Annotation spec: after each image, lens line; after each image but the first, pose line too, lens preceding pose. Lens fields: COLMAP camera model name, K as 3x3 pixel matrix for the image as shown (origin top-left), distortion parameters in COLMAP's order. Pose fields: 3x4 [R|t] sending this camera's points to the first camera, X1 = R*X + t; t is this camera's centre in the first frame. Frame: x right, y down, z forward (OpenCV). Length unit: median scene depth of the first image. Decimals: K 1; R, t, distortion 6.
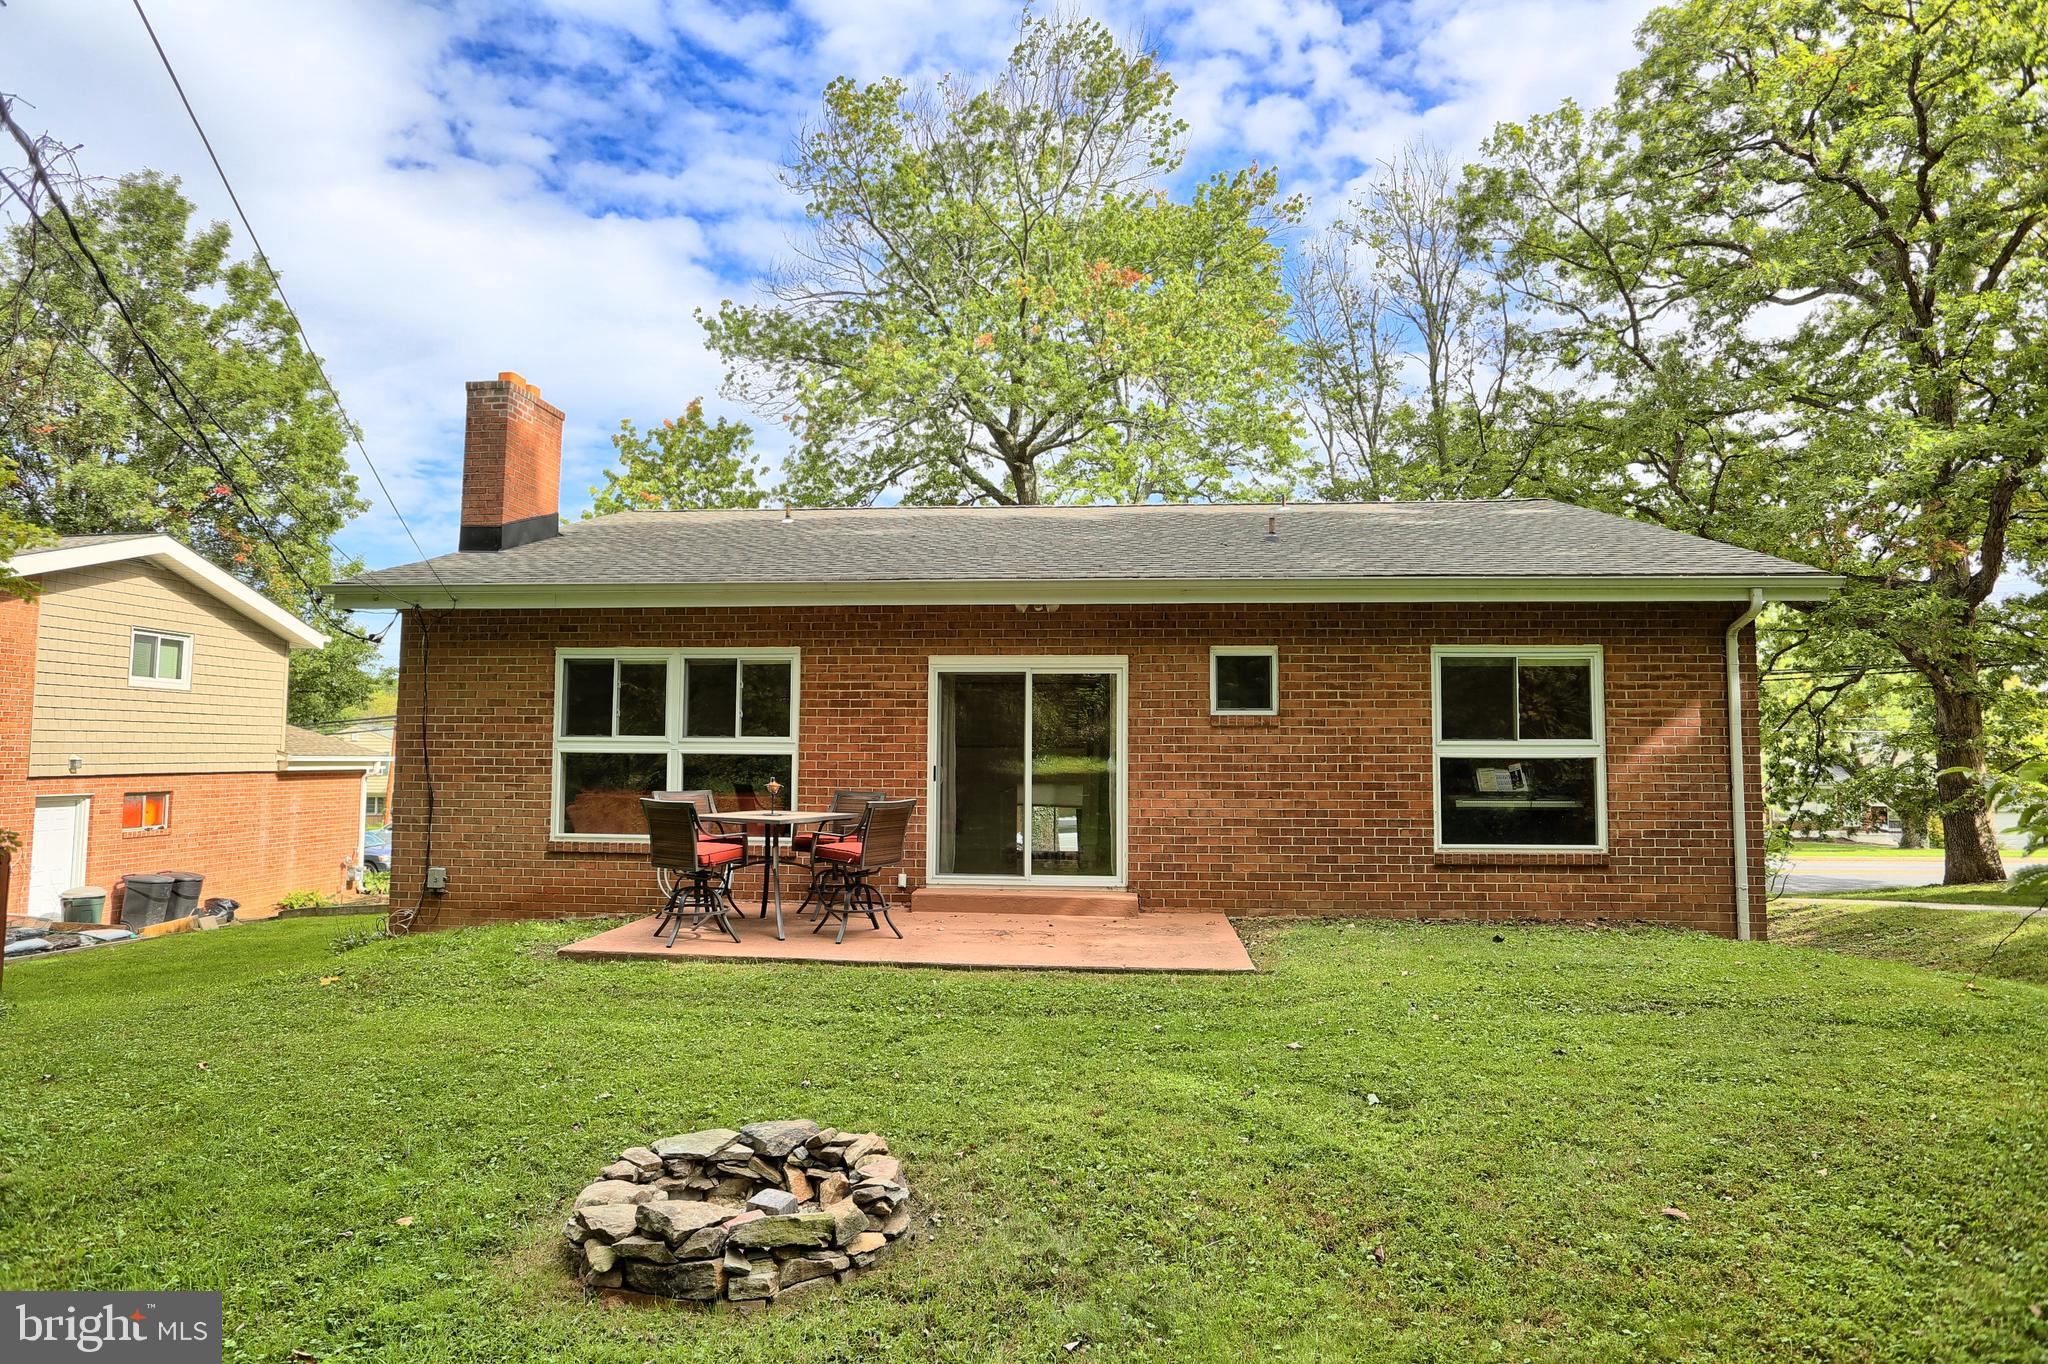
lens RADIAL K [[1180.2, 0, 1025.2], [0, 1180.2, 677.4], [0, 0, 1]] dist [0.003619, -0.000094]
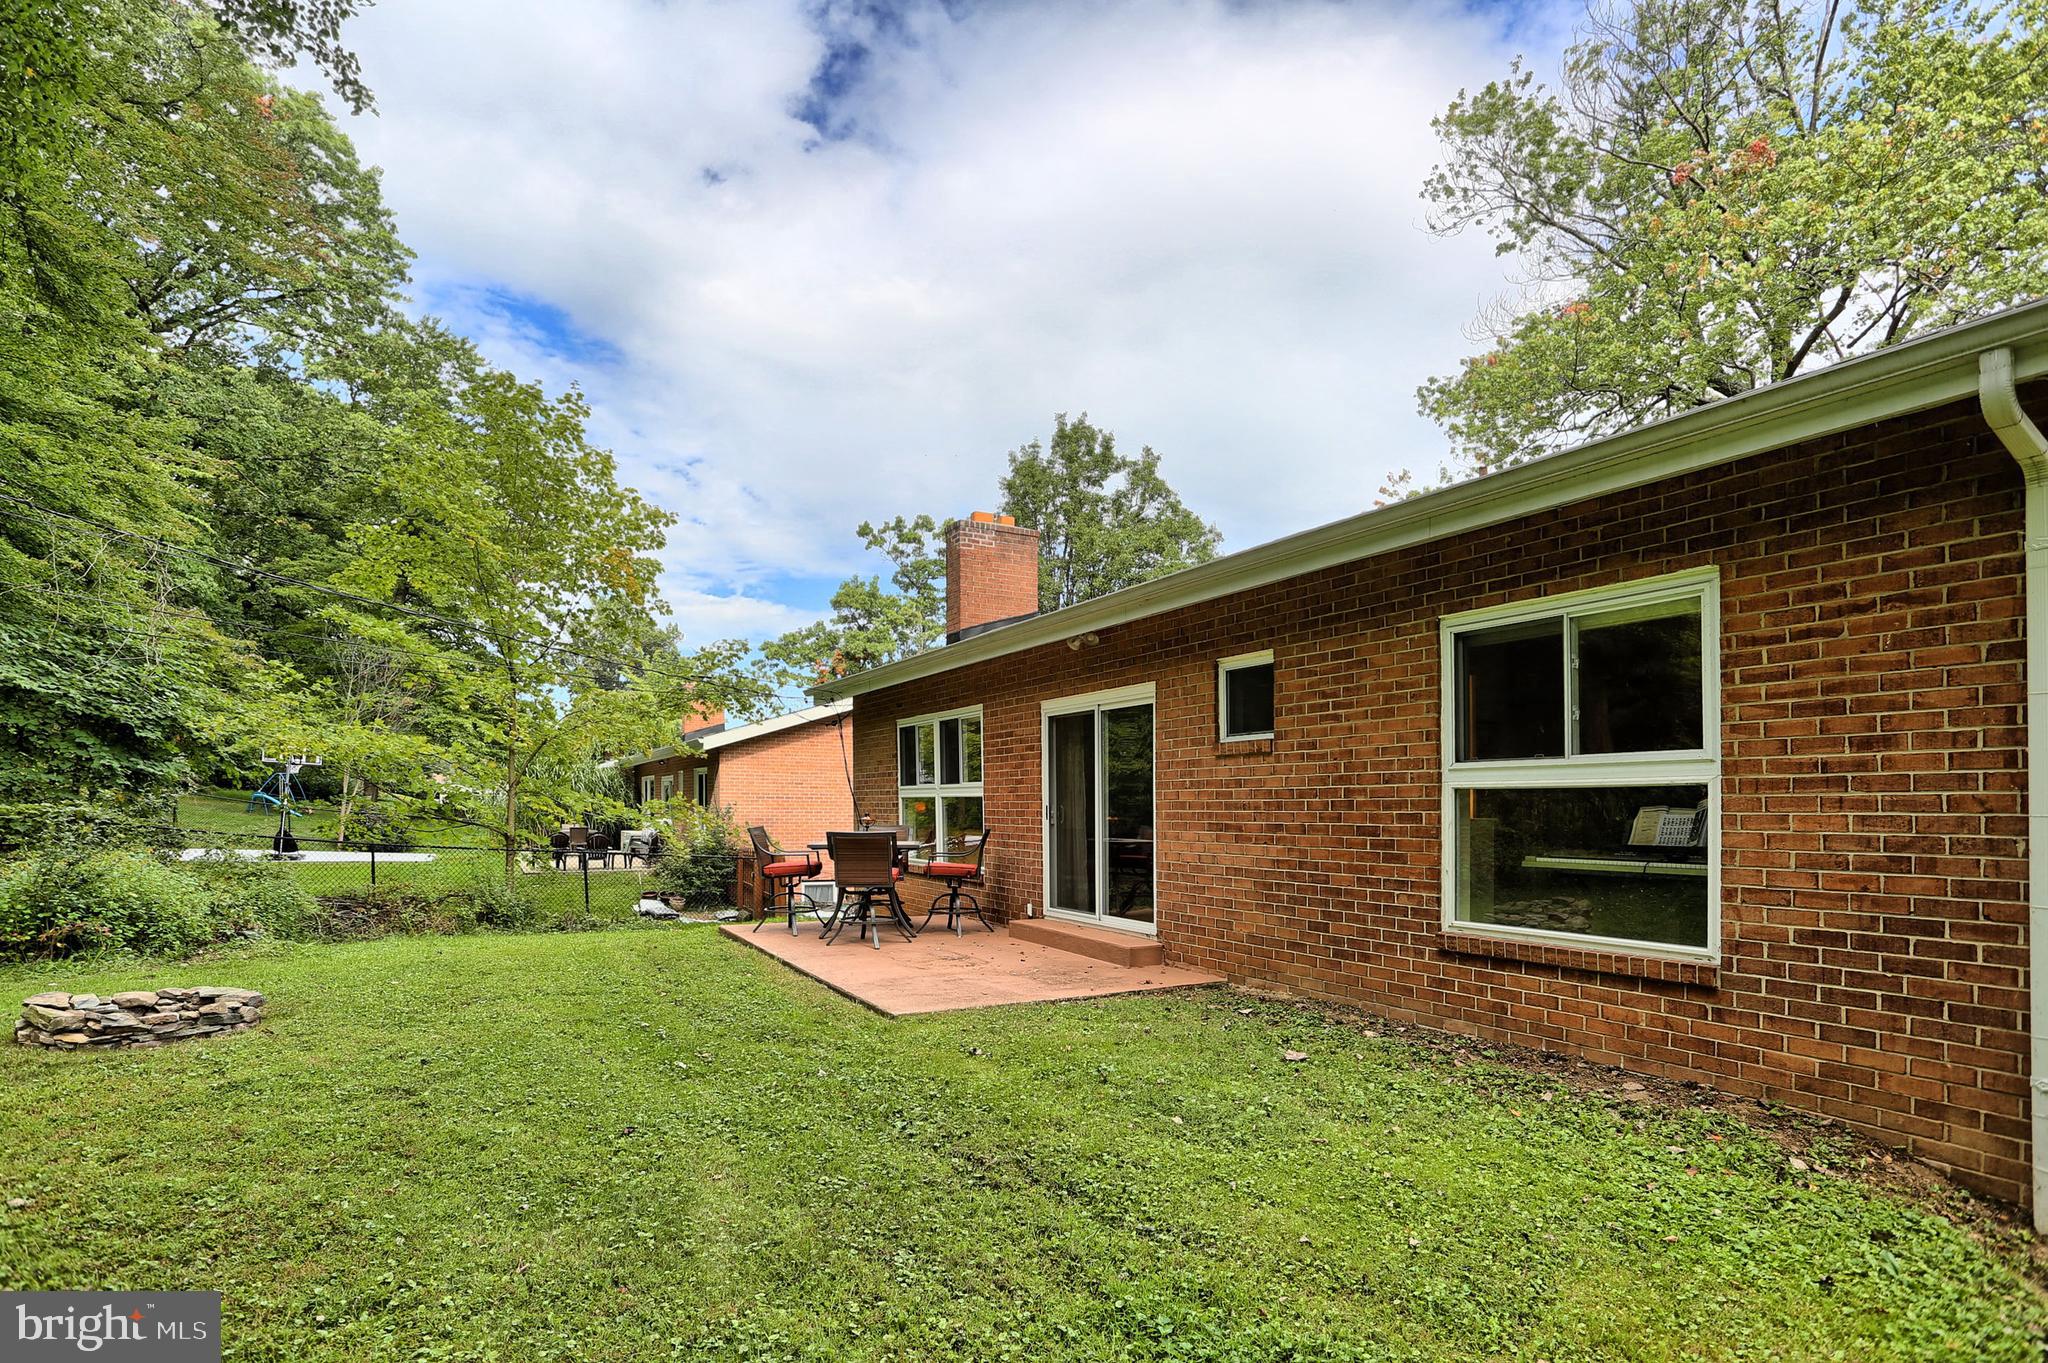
lens RADIAL K [[975.7, 0, 1026.9], [0, 975.7, 805.8], [0, 0, 1]] dist [-0.000857, 0.000162]
pose [[0.575790, -0.004922, -0.817583, 0.656449], [0.071617, 0.996442, 0.044439, 0.036568], [0.814455, -0.084141, 0.574094, 0.498181]]
